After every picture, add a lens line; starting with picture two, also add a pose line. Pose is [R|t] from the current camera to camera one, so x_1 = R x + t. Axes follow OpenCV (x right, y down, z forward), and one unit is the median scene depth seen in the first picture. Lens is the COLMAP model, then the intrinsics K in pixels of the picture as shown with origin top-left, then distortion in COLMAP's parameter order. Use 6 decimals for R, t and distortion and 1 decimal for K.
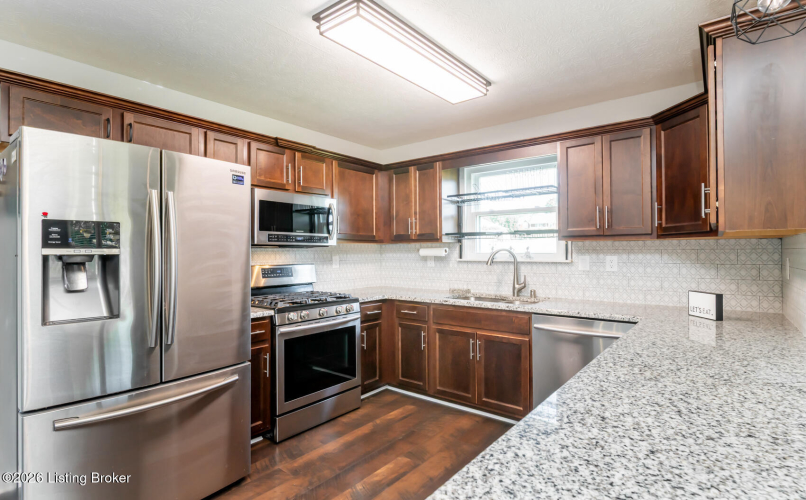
lens RADIAL K [[401.2, 0, 414.2], [0, 401.2, 251.5], [0, 0, 1]] dist [0.000390, 0.000051]
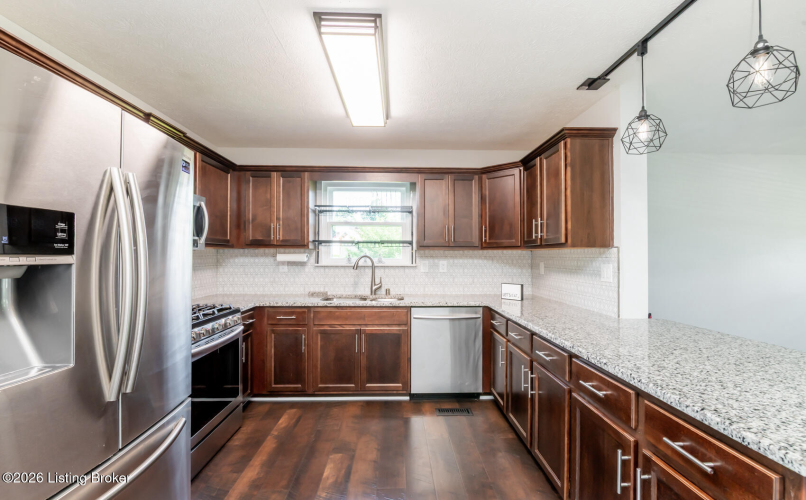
lens RADIAL K [[354.1, 0, 409.5], [0, 354.1, 252.8], [0, 0, 1]] dist [-0.002090, -0.009008]
pose [[0.765192, 0.011405, 0.643701, -0.358898], [-0.005862, 0.999925, -0.010749, -0.003610], [-0.643775, 0.004452, 0.765202, 0.123697]]
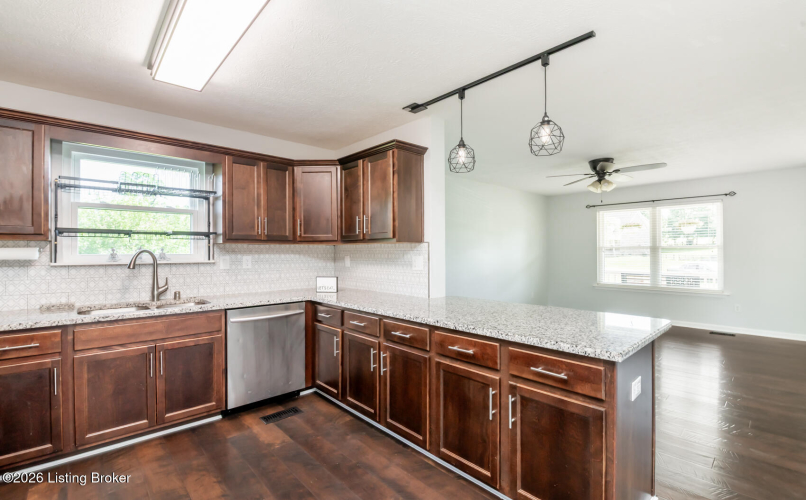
lens RADIAL K [[354.1, 0, 409.5], [0, 354.1, 252.8], [0, 0, 1]] dist [-0.002090, -0.009008]
pose [[0.155561, -0.001572, 0.987825, -0.478709], [0.001893, 0.999997, 0.001293, 0.000015], [-0.987824, 0.001669, 0.155564, 0.302520]]
